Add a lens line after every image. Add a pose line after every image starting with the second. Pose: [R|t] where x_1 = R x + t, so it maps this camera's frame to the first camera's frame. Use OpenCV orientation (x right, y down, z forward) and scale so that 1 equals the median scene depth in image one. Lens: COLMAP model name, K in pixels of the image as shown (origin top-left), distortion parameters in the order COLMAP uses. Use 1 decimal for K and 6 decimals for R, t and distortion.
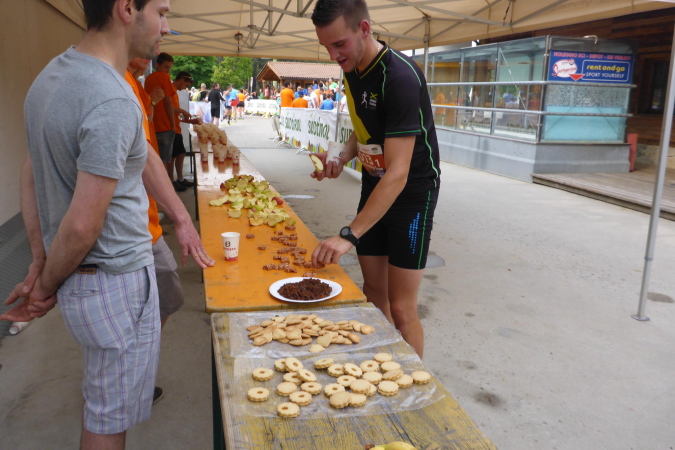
lens RADIAL K [[593.3, 0, 337.5], [0, 593.3, 225.0], [0, 0, 1]] dist [-0.006563, 0.000401]
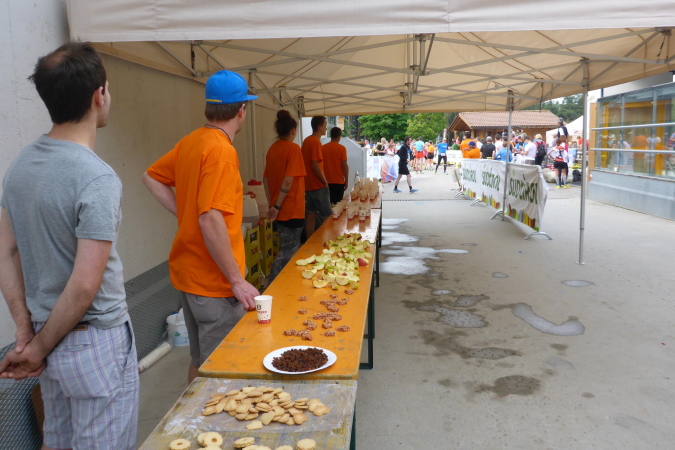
lens RADIAL K [[599.0, 0, 336.0], [0, 599.0, 213.0], [0, 0, 1]] dist [-0.127310, 0.150646]
pose [[0.933452, -0.008789, -0.358595, 0.122457], [-0.027738, 0.994938, -0.096590, -0.013149], [0.357629, 0.100109, 0.928482, 0.033878]]
